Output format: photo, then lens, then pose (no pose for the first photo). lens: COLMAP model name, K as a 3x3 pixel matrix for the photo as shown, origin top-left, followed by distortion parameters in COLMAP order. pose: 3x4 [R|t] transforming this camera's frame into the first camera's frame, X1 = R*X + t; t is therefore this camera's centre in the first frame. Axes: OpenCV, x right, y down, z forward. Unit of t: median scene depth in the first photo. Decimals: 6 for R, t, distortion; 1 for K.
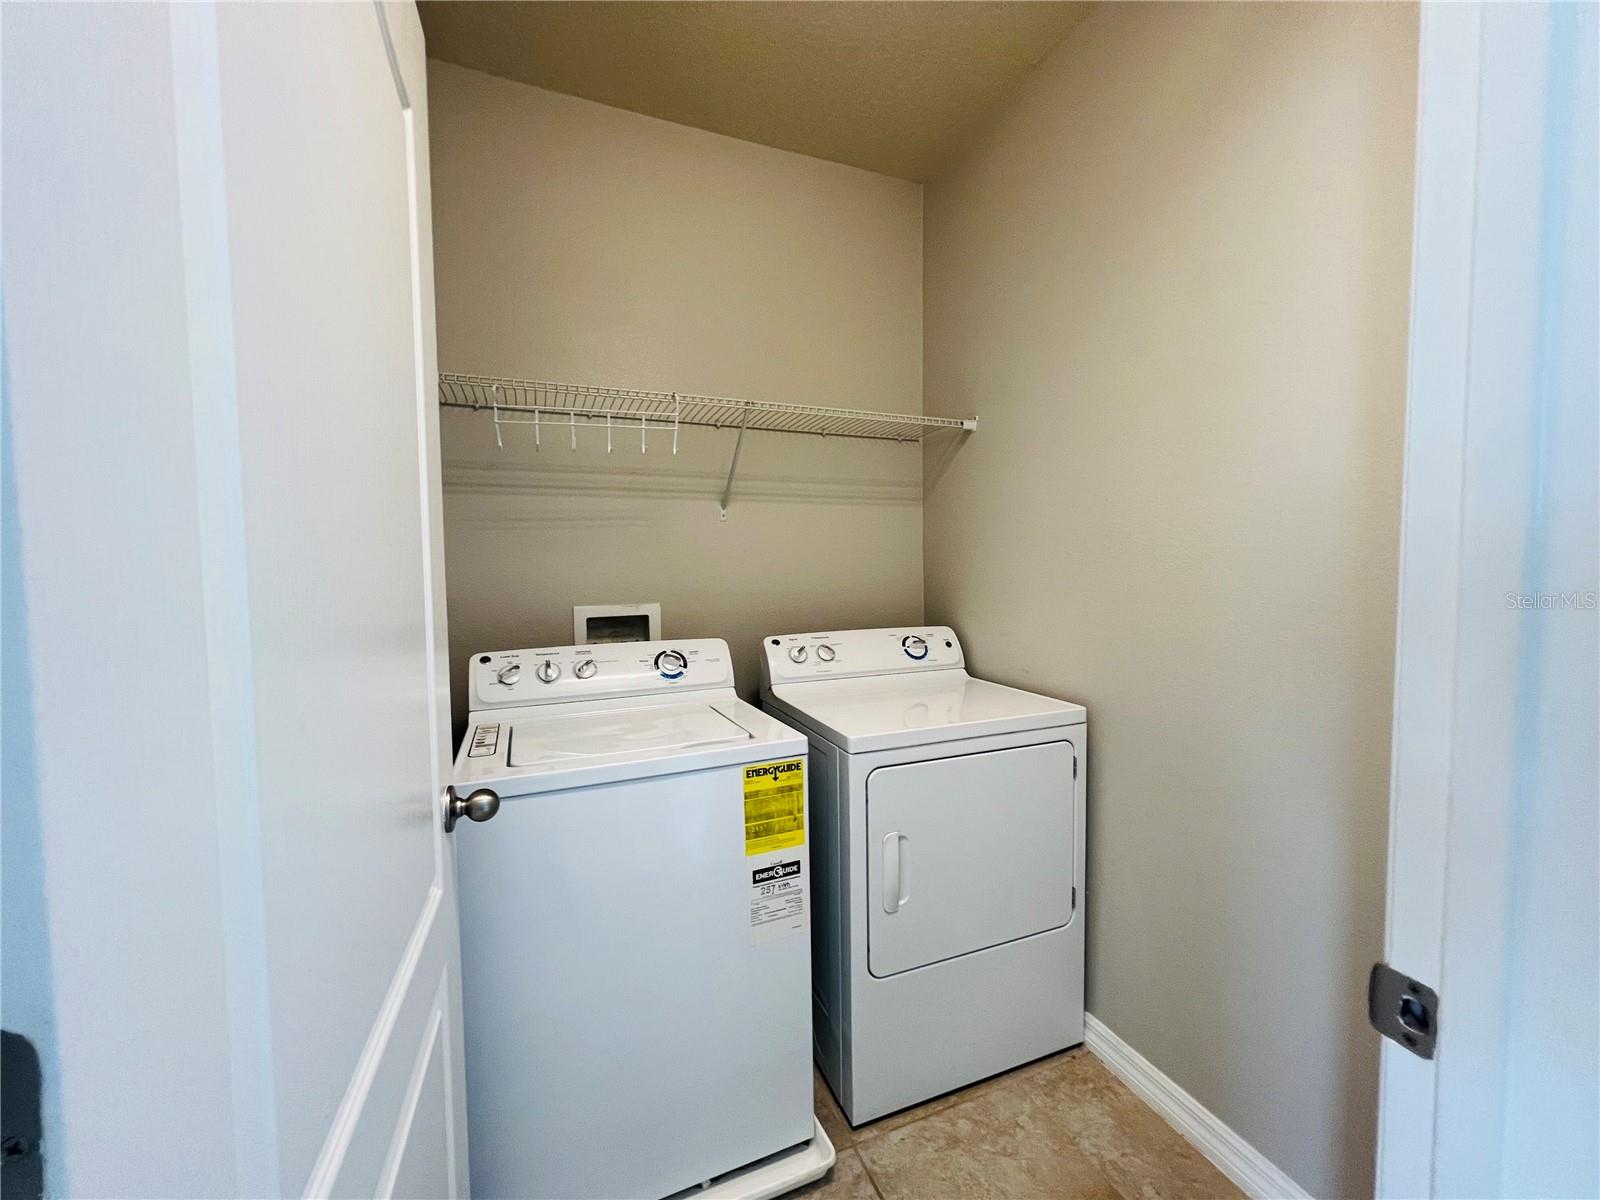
lens RADIAL K [[631.6, 0, 818.9], [0, 631.6, 601.0], [0, 0, 1]] dist [0.008250, 0.000046]
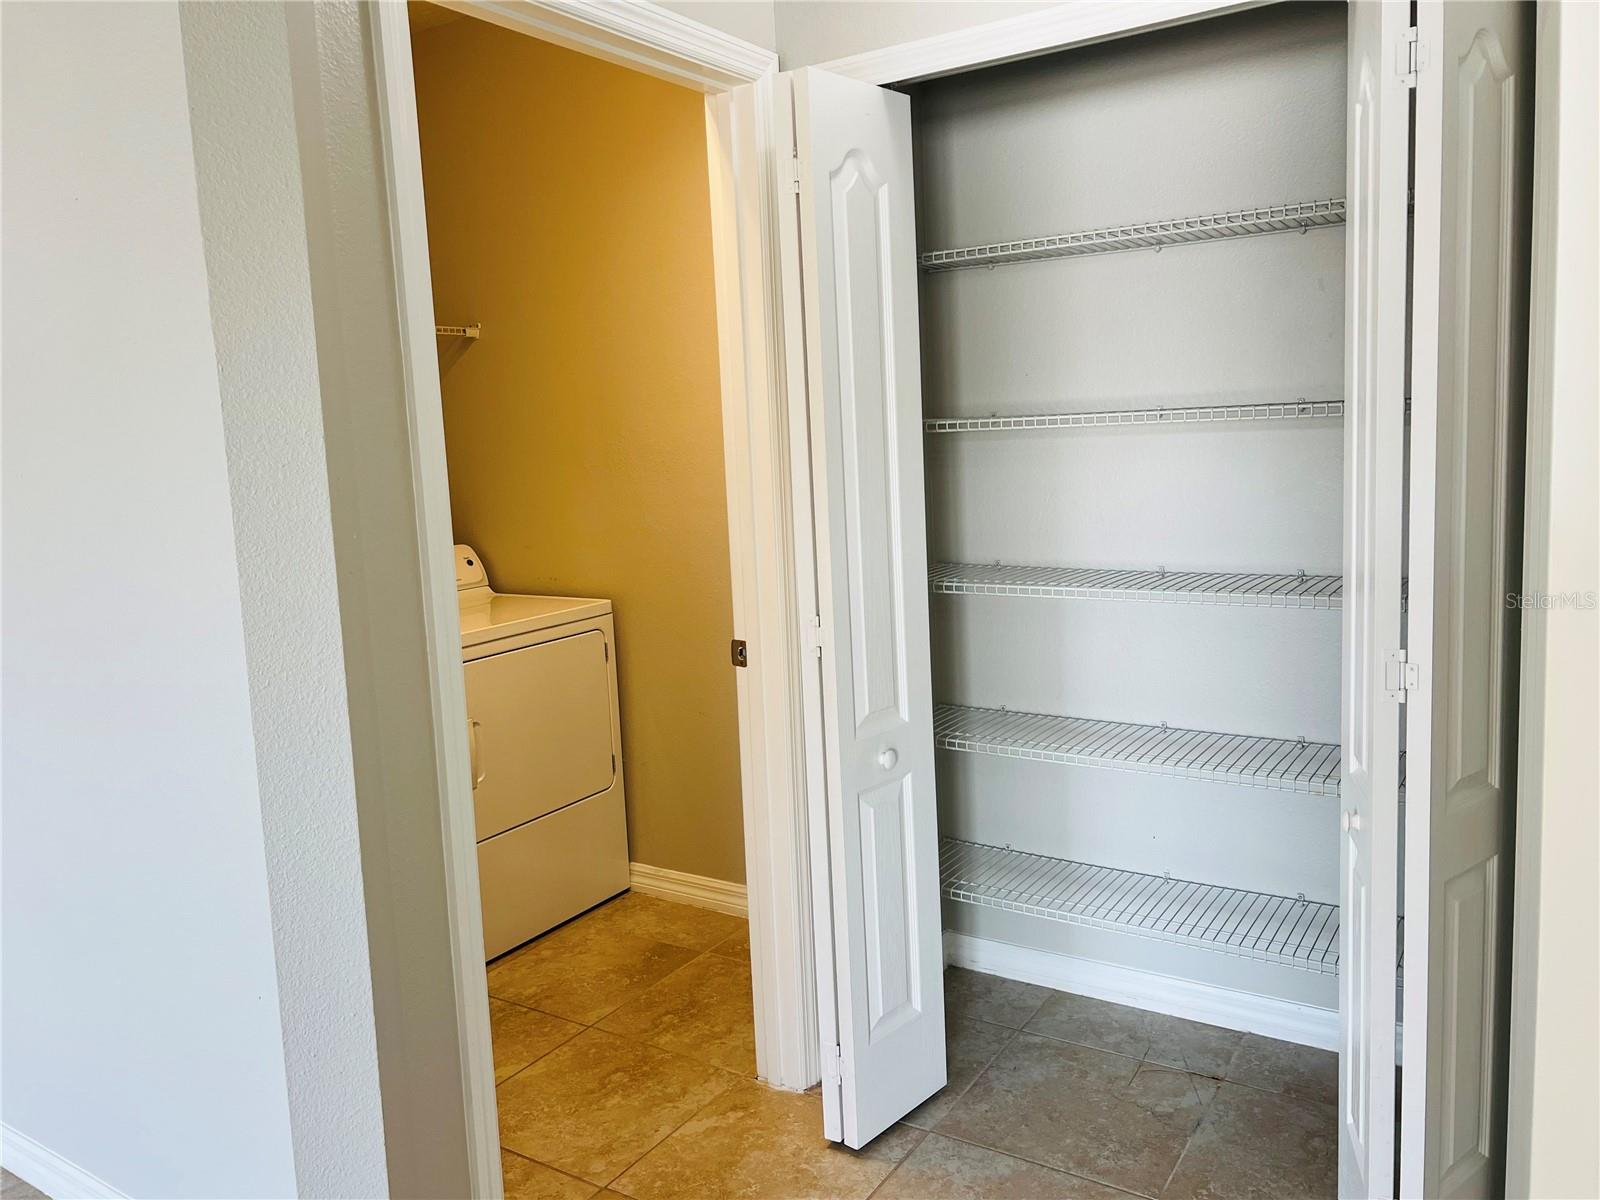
lens RADIAL K [[1209.9, 0, 801.4], [0, 1209.9, 585.9], [0, 0, 1]] dist [0.054974, -0.060170]
pose [[0.828538, -0.102833, 0.550409, -0.509323], [0.069239, 0.994263, 0.081531, -0.014190], [-0.555635, -0.029442, 0.830905, -1.041445]]
